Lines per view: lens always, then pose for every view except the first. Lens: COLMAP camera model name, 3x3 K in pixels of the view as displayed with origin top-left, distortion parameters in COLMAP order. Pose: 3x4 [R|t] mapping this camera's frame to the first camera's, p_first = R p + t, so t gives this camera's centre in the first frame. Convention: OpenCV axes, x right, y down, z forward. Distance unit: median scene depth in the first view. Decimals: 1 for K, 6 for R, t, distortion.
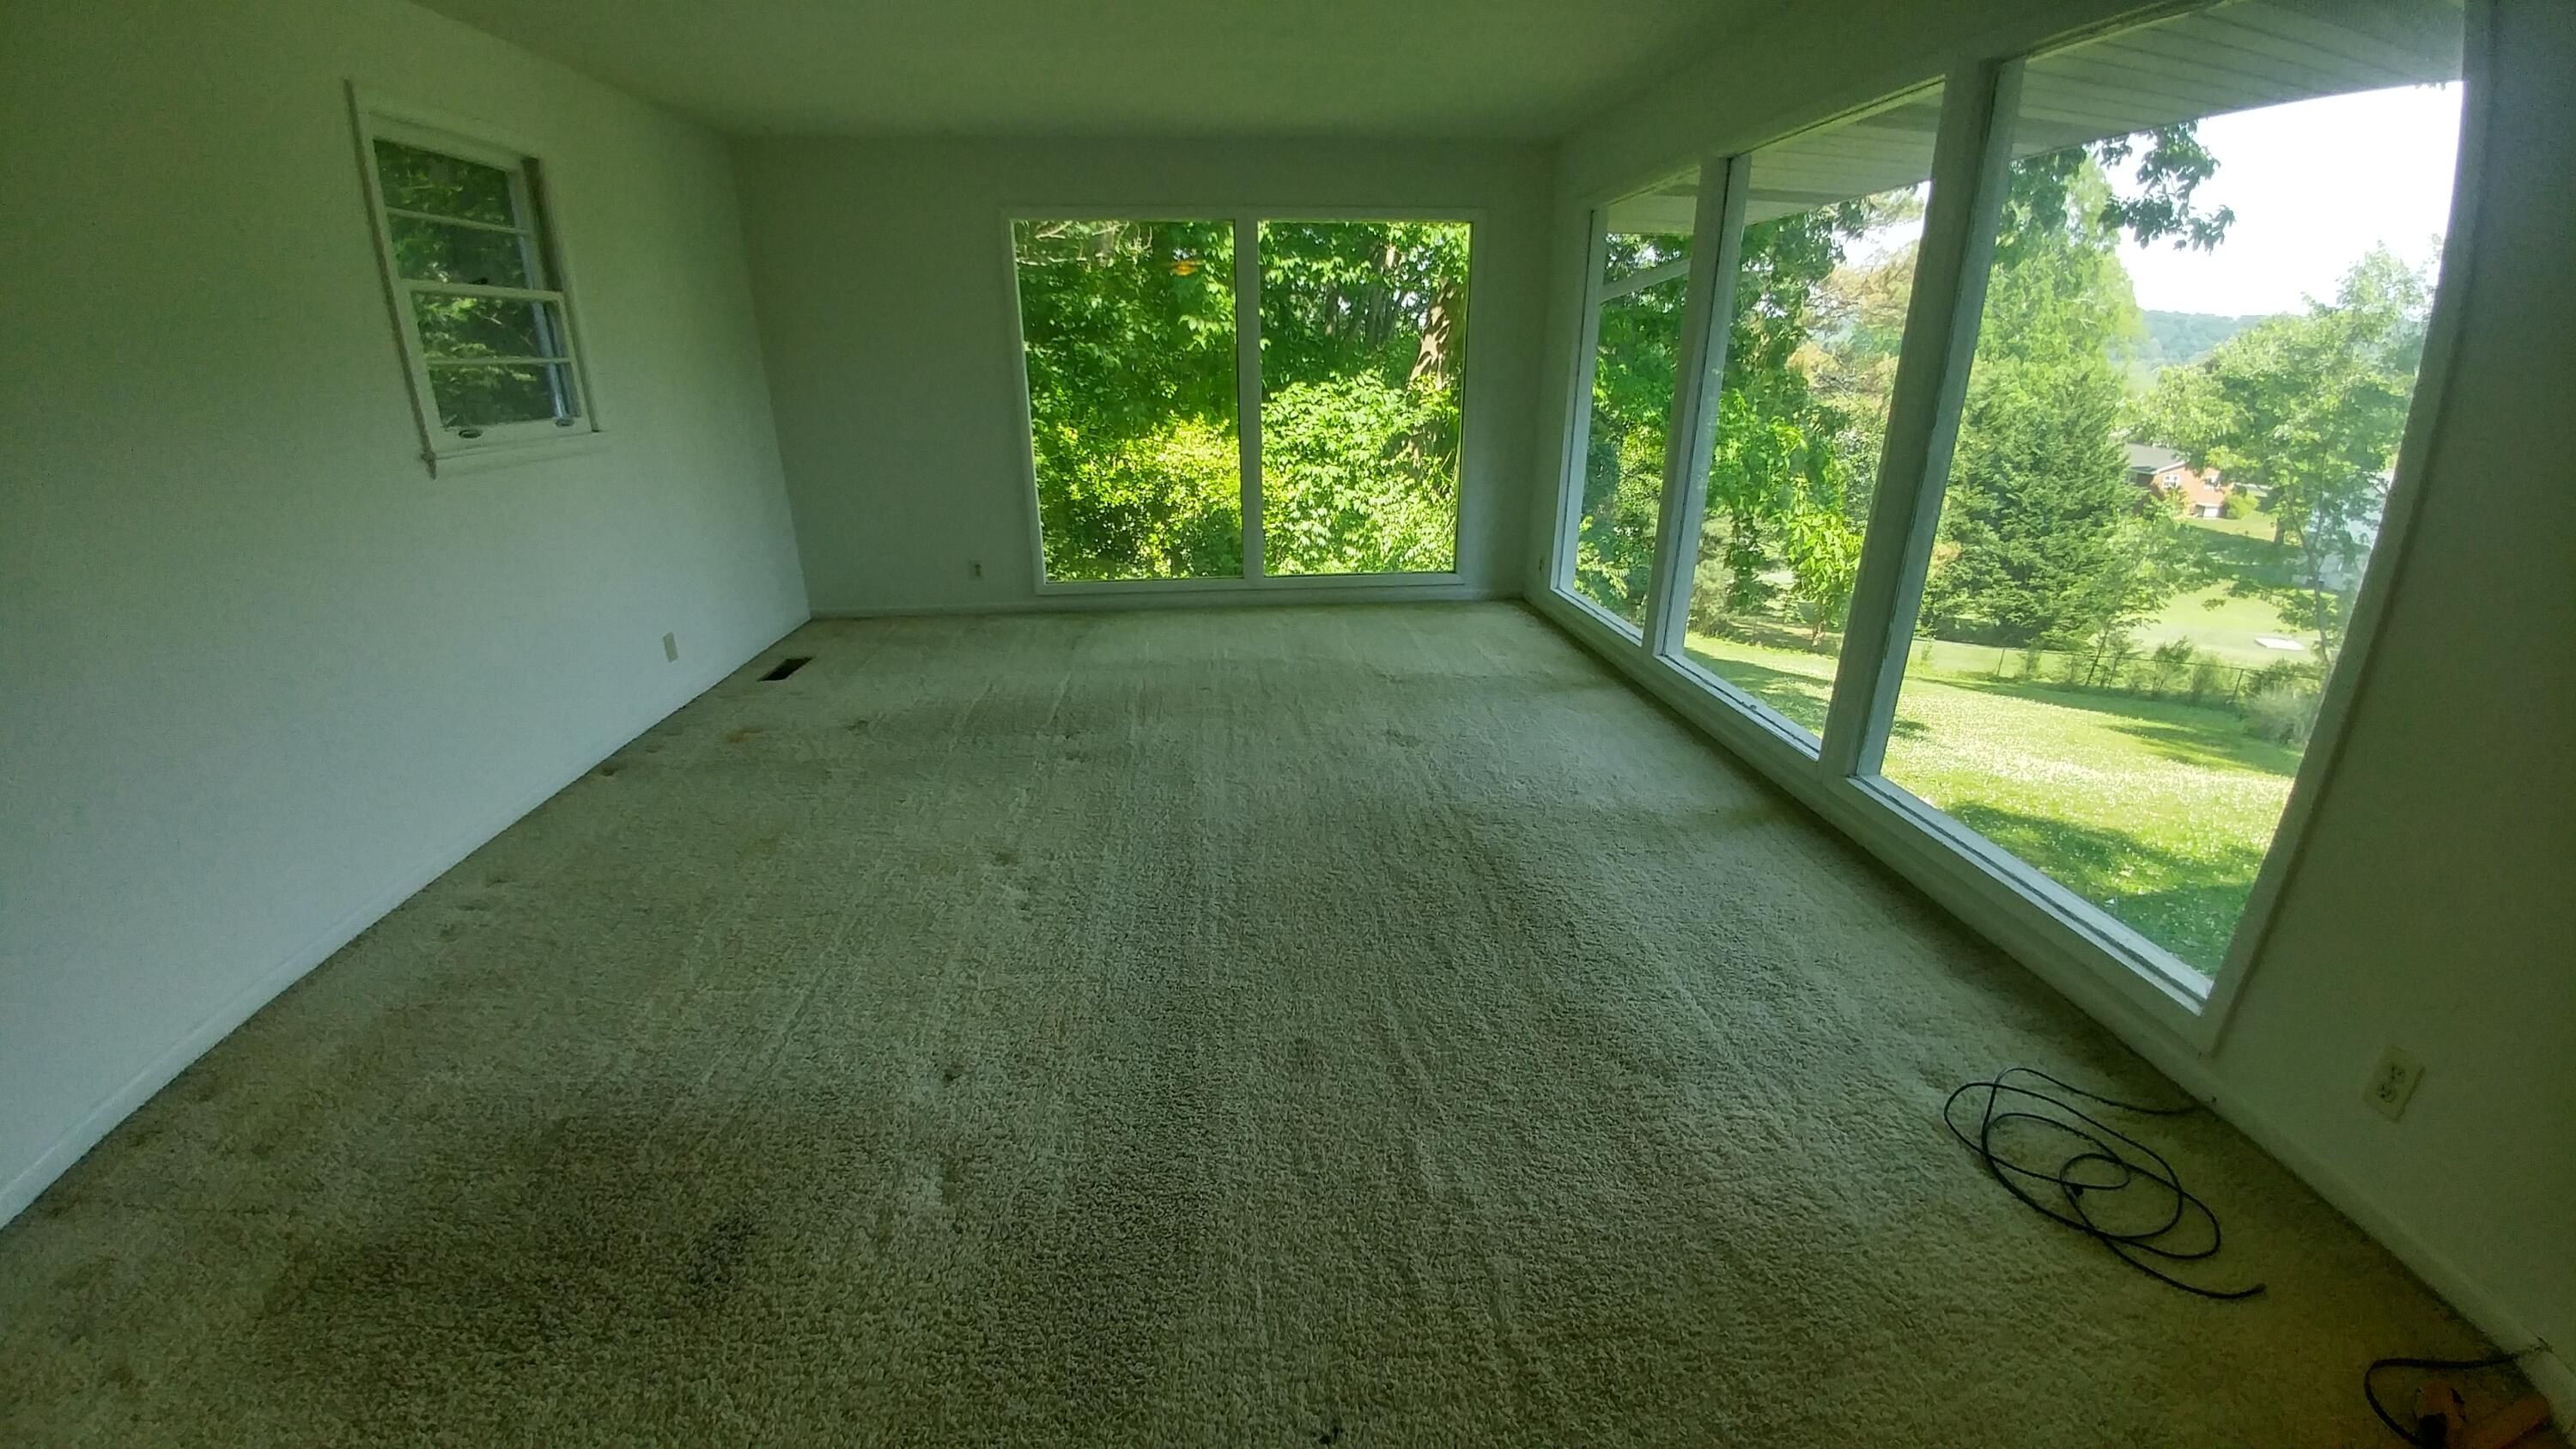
lens RADIAL K [[929.1, 0, 1282.4], [0, 929.1, 709.5], [0, 0, 1]] dist [-0.038512, -0.003479]
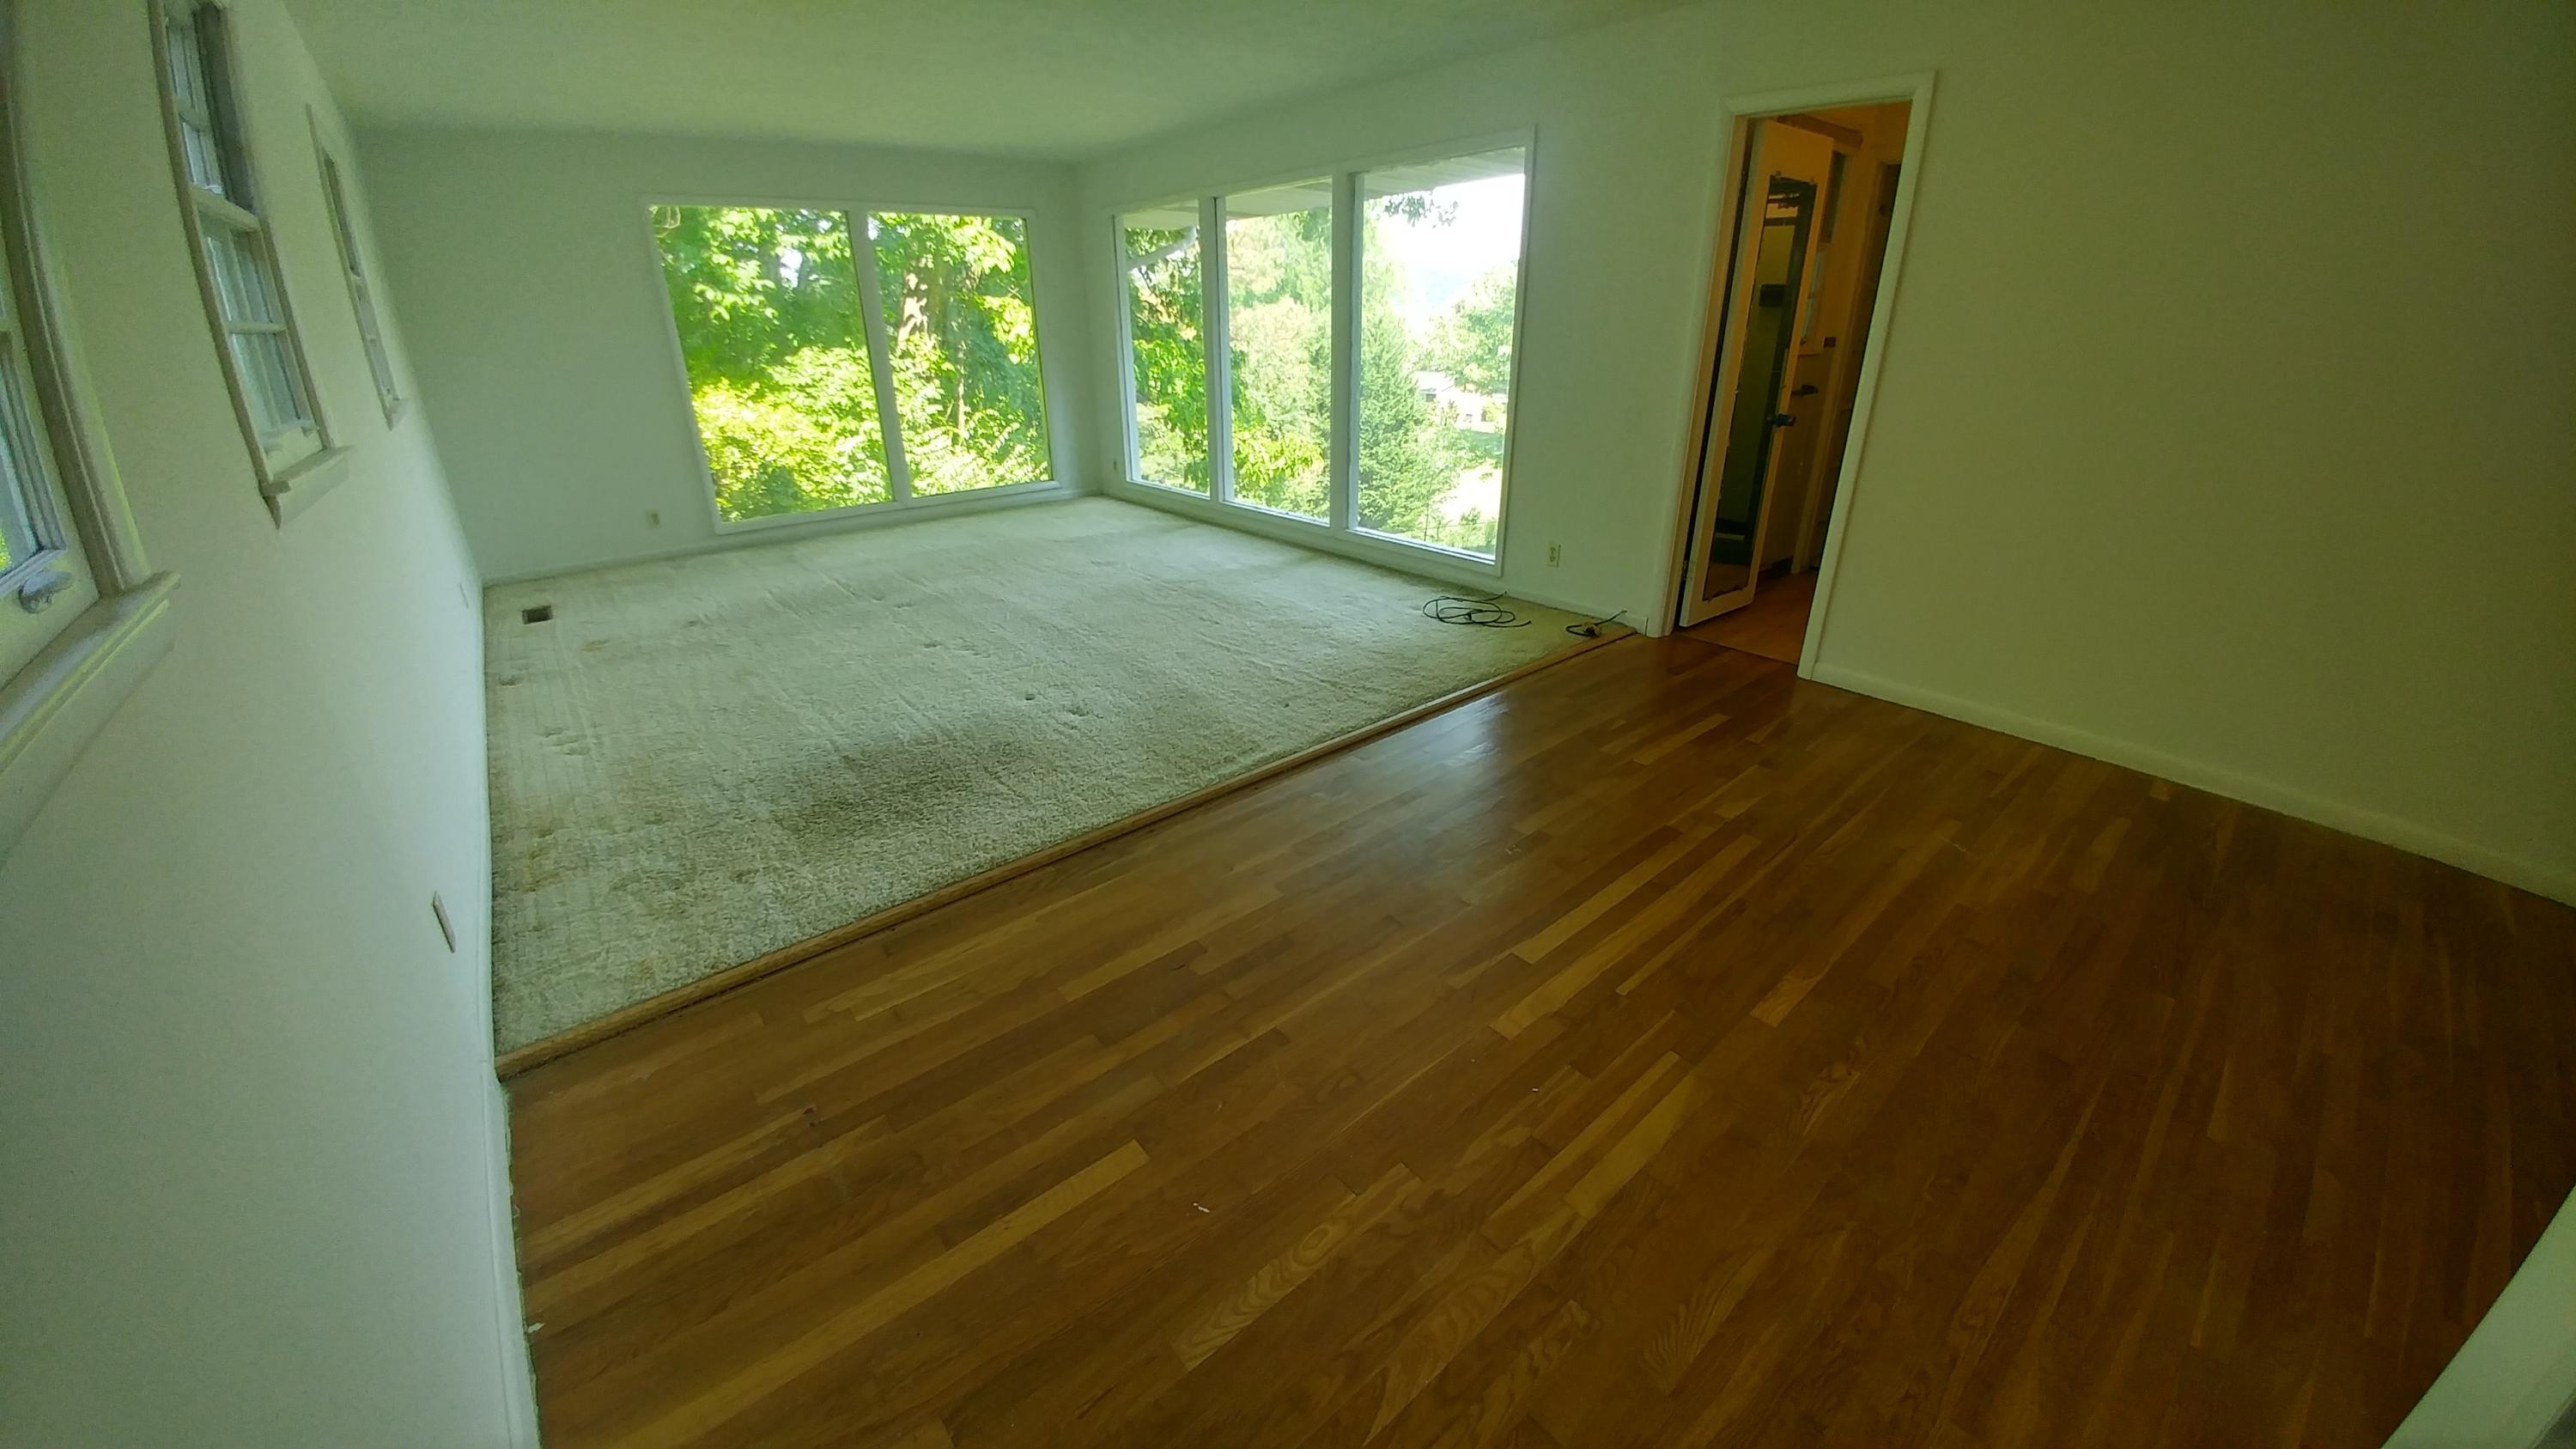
lens RADIAL K [[929.1, 0, 1272.4], [0, 929.1, 717.5], [0, 0, 1]] dist [-0.038512, -0.003479]
pose [[0.827163, -0.228555, 0.513385, -0.431812], [0.204791, 0.973333, 0.103361, 0.156546], [-0.523319, 0.019640, 0.851911, -0.420667]]
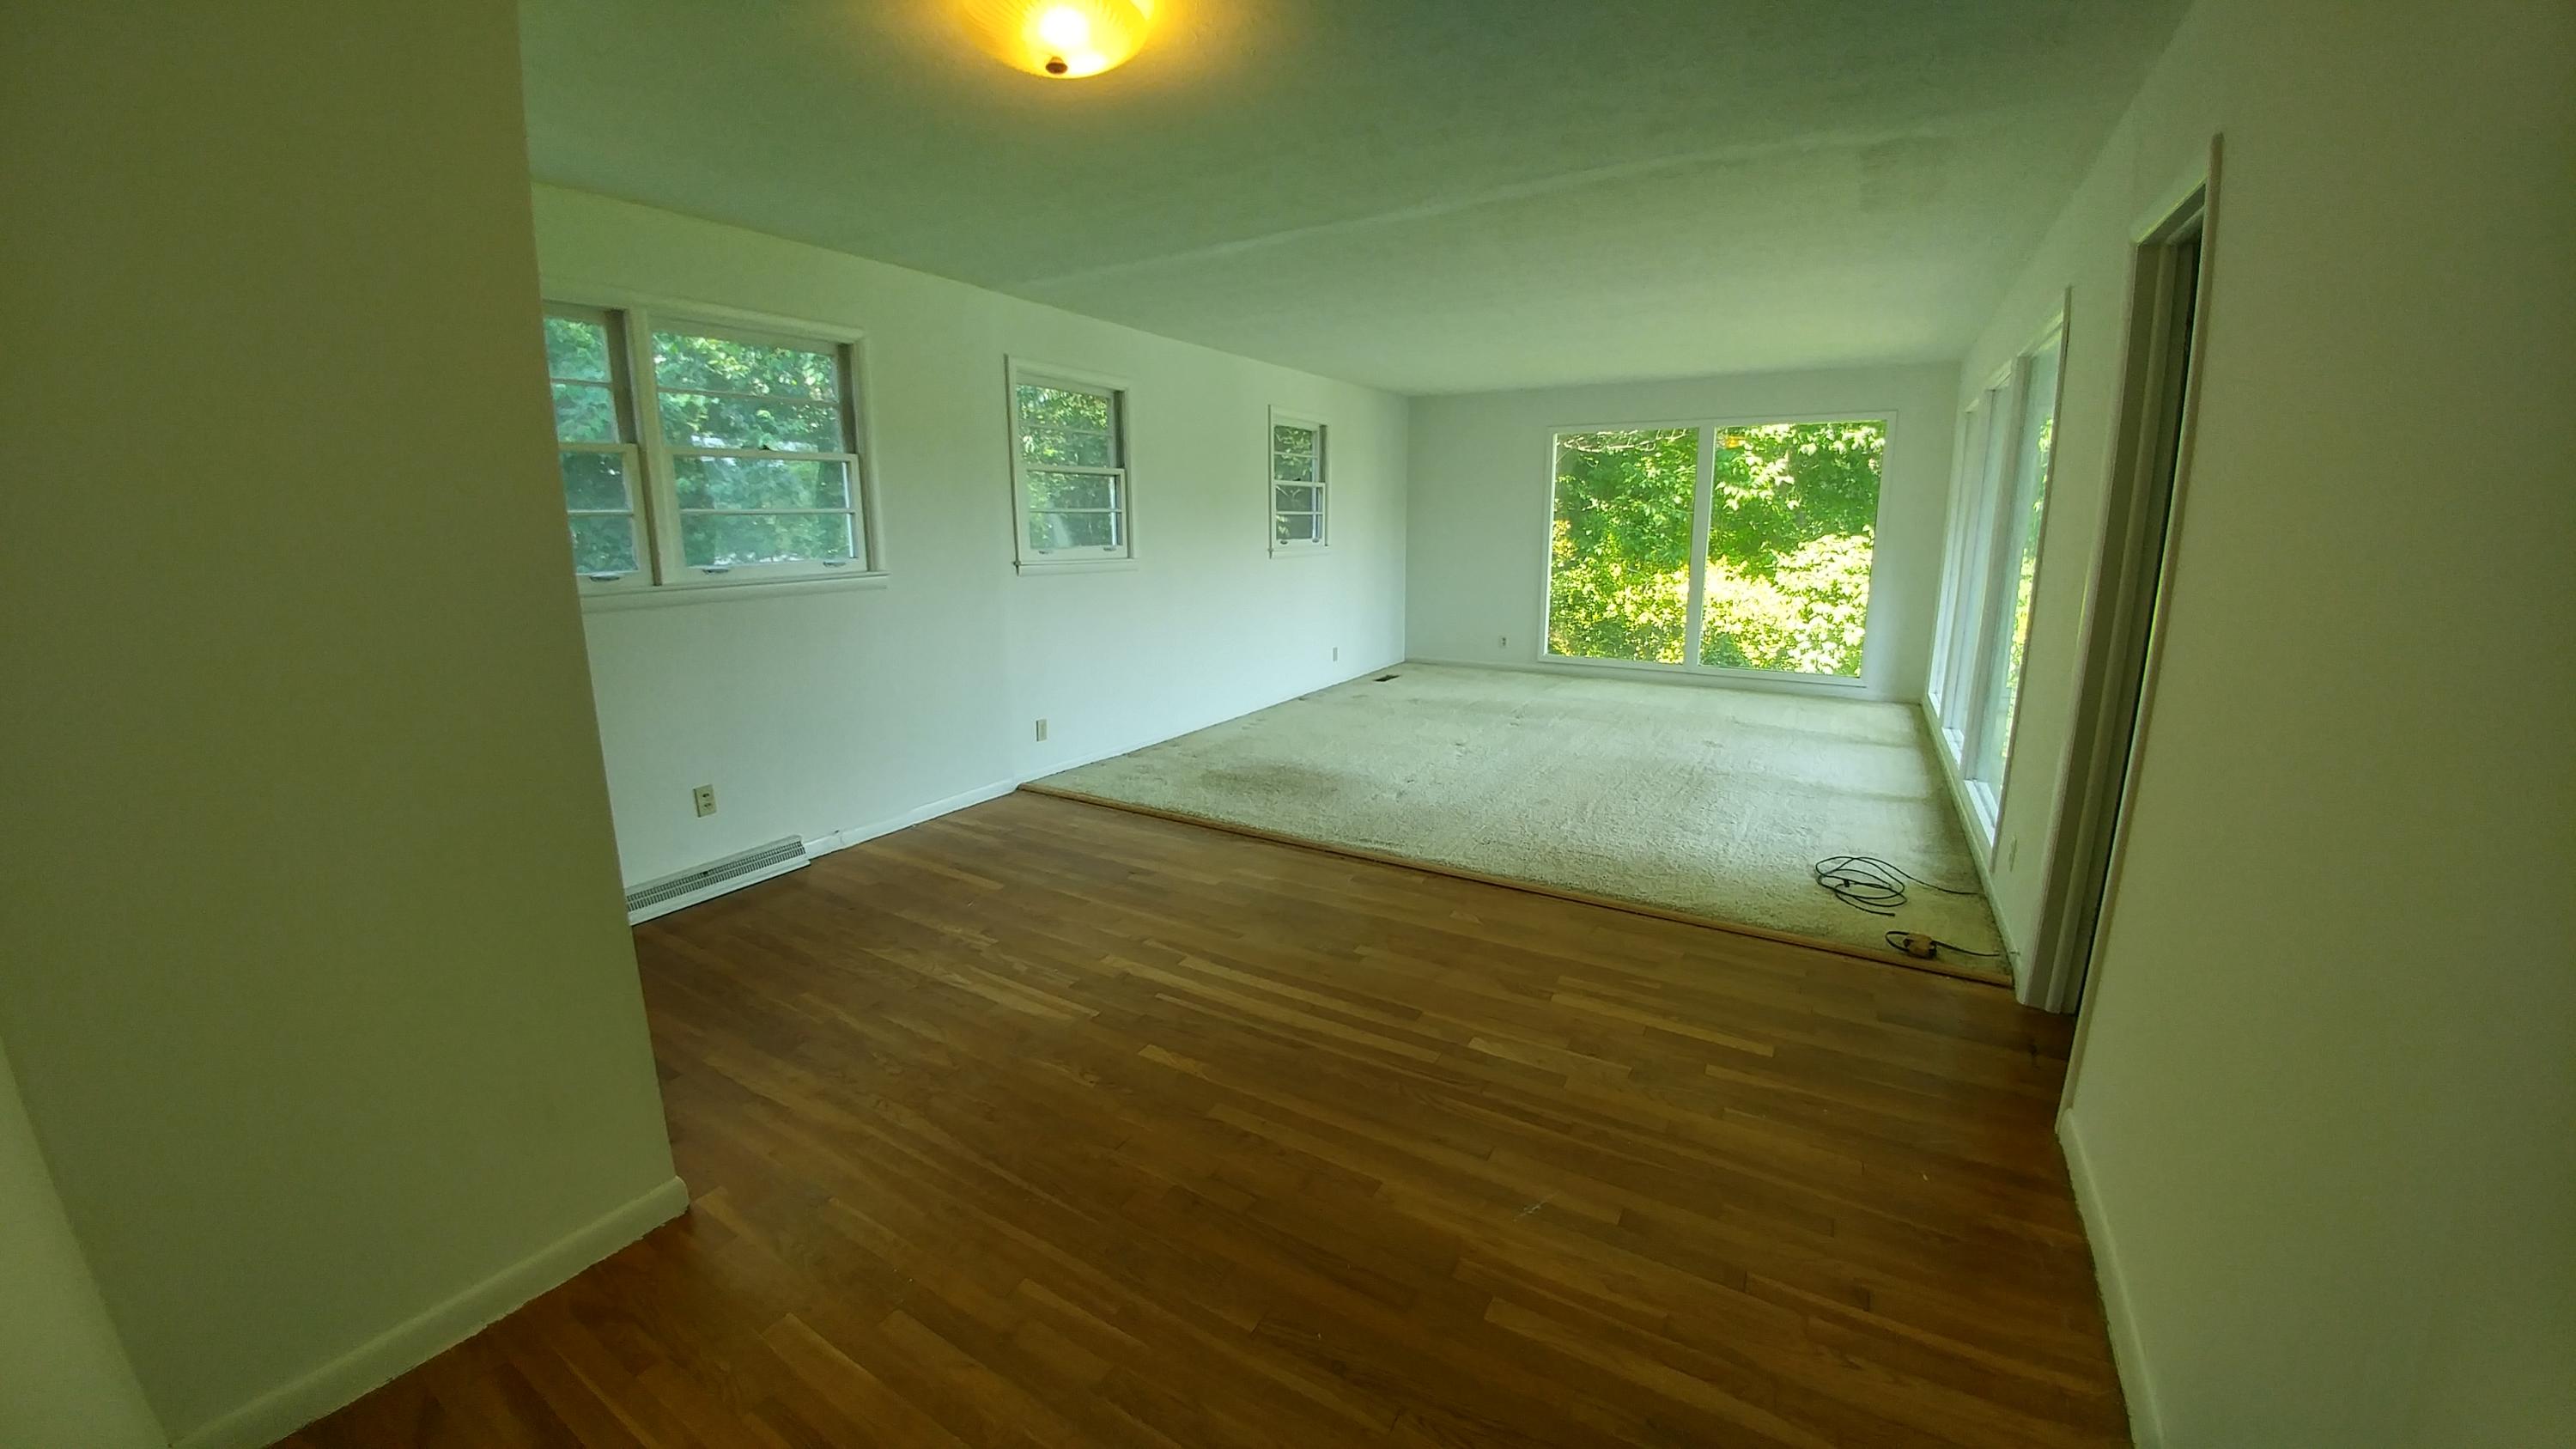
lens RADIAL K [[929.1, 0, 1250.9], [0, 929.1, 681.3], [0, 0, 1]] dist [-0.038512, -0.003479]
pose [[0.786363, 0.109950, -0.607902, 0.388848], [-0.216345, 0.970732, -0.104283, 0.225511], [0.578644, 0.213520, 0.787134, -0.633303]]
